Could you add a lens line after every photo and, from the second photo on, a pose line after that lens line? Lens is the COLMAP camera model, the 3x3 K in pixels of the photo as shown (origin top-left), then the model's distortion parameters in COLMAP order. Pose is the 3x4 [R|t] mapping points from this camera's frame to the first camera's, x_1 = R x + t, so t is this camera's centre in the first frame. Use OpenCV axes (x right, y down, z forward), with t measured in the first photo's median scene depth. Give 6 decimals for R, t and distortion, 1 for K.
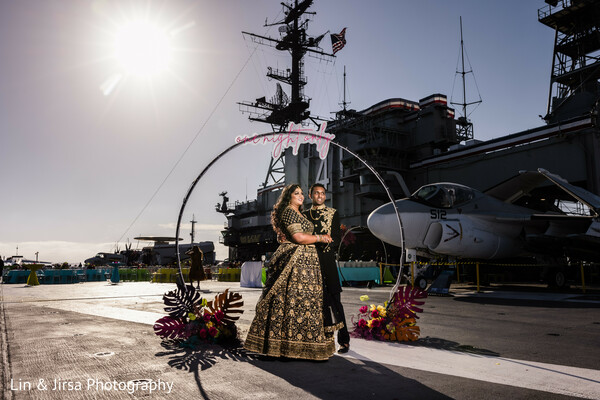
lens RADIAL K [[487.9, 0, 300.0], [0, 487.9, 199.8], [0, 0, 1]] dist [-0.006116, -0.003021]
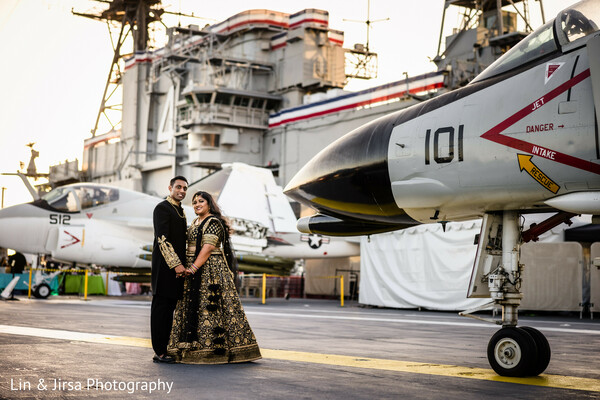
lens RADIAL K [[1057.5, 0, 300.0], [0, 1057.5, 200.0], [0, 0, 1]] dist [-0.023126, 0.000000]
pose [[0.999750, 0.022346, 0.000841, 0.264598], [-0.022355, 0.997835, 0.061850, -0.051770], [0.000543, -0.061853, 0.998085, -0.376344]]
